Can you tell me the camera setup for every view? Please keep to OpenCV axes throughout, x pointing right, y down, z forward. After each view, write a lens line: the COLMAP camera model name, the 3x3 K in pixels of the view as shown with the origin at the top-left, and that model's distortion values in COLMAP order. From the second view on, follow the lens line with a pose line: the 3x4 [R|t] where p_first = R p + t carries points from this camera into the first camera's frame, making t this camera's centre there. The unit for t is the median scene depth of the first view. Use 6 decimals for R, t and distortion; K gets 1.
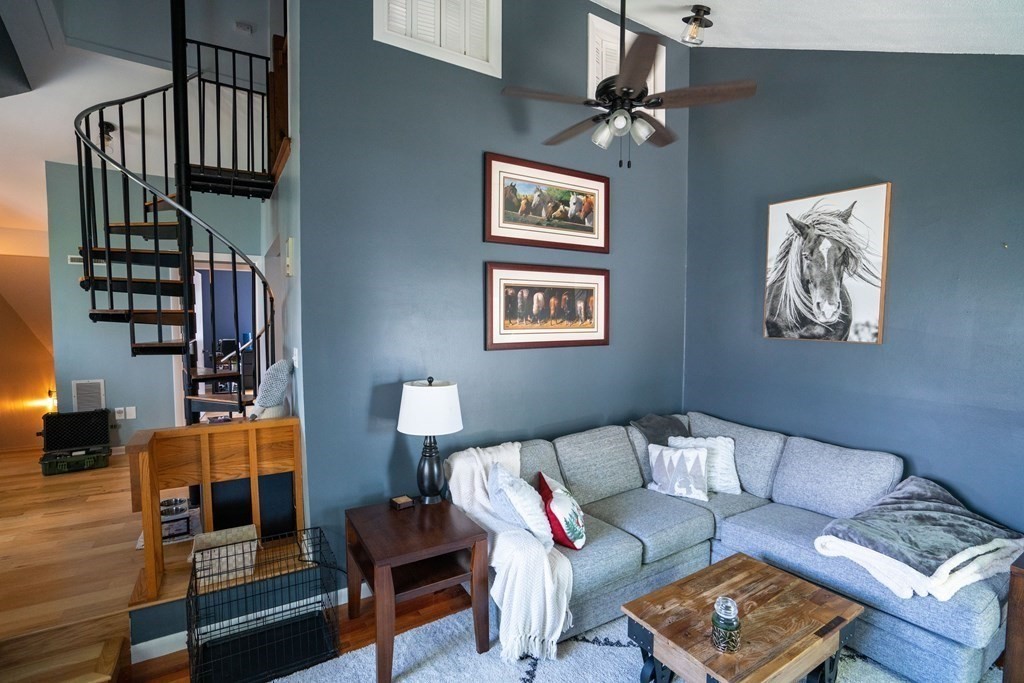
lens RADIAL K [[469.8, 0, 507.2], [0, 469.8, 345.2], [0, 0, 1]] dist [-0.058485, 0.021745]
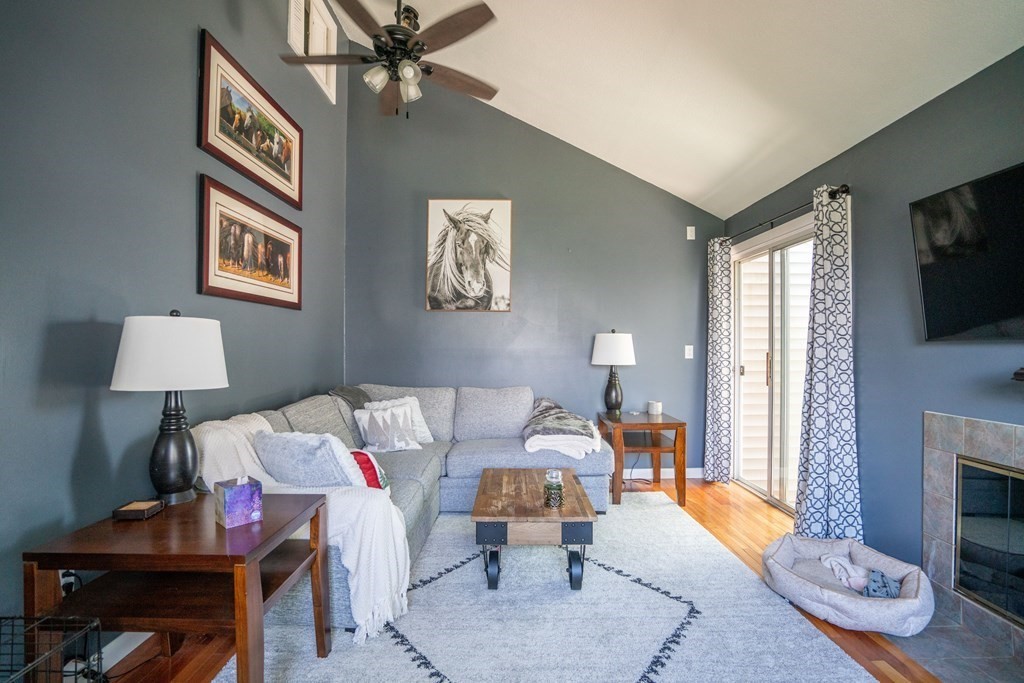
lens RADIAL K [[474.6, 0, 503.7], [0, 474.6, 345.5], [0, 0, 1]] dist [-0.058439, 0.021529]
pose [[0.533933, 0.001755, 0.845525, -0.394666], [0.051097, 0.998103, -0.034338, 0.137237], [-0.843981, 0.061538, 0.532831, 0.217581]]
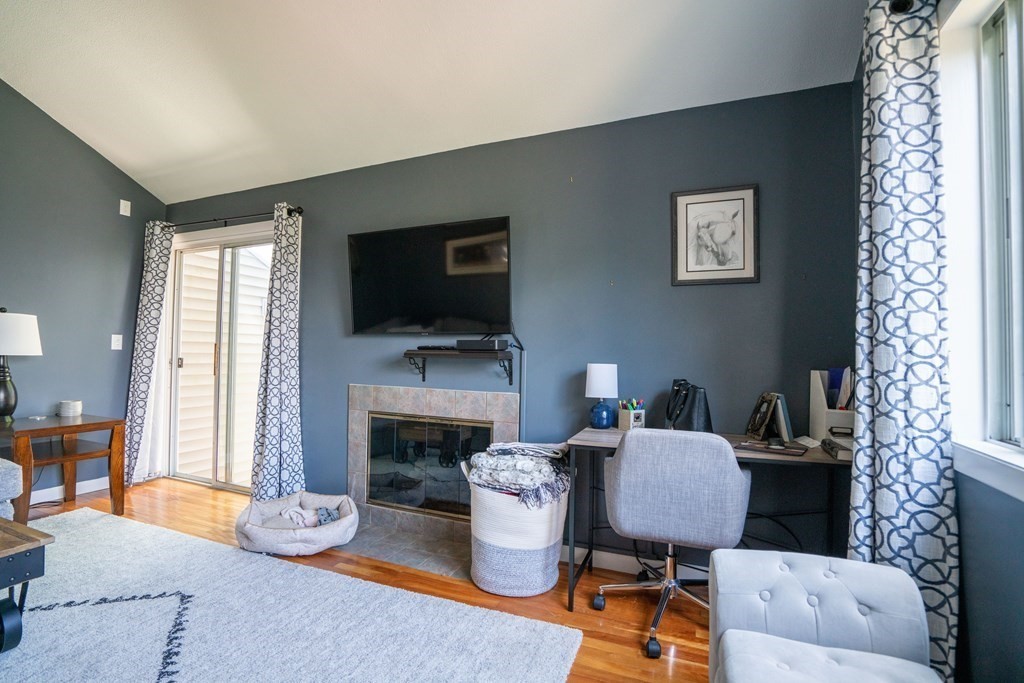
lens RADIAL K [[469.2, 0, 505.5], [0, 469.2, 346.3], [0, 0, 1]] dist [-0.053685, 0.018586]
pose [[-0.577290, 0.003522, 0.816531, -0.468771], [0.029917, 0.999411, 0.016840, 0.157151], [-0.815991, 0.034150, -0.577055, 0.350258]]
